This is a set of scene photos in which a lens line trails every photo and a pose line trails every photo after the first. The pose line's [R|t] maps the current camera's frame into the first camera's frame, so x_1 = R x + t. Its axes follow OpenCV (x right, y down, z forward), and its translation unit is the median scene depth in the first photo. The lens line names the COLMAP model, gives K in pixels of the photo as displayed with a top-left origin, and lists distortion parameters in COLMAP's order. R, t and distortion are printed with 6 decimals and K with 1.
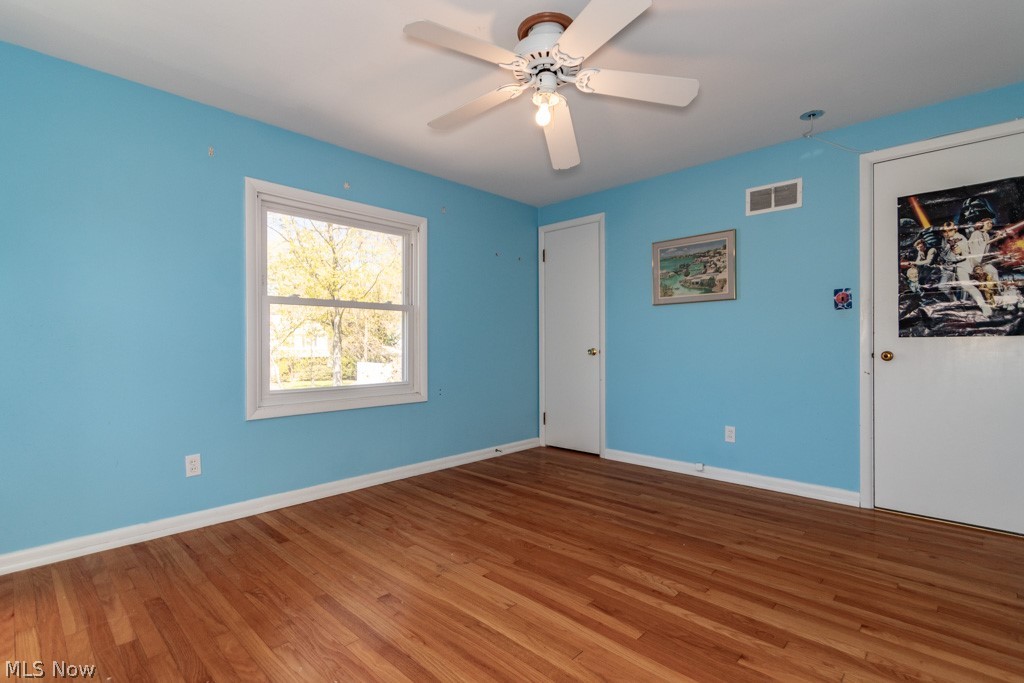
lens RADIAL K [[482.2, 0, 490.0], [0, 482.2, 342.6], [0, 0, 1]] dist [0.008021, -0.004964]
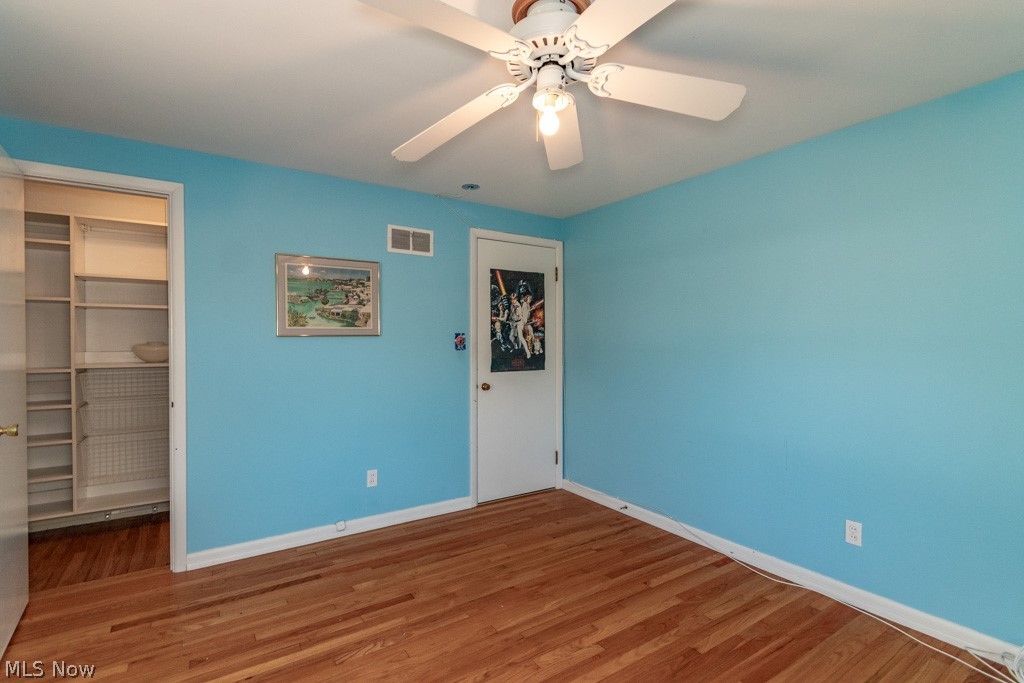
lens RADIAL K [[482.2, 0, 509.8], [0, 482.2, 344.9], [0, 0, 1]] dist [0.008021, -0.004964]
pose [[0.183550, -0.006263, 0.982990, -0.459047], [-0.001657, 0.999976, 0.006681, -0.094269], [-0.983009, -0.002855, 0.183535, 0.684998]]
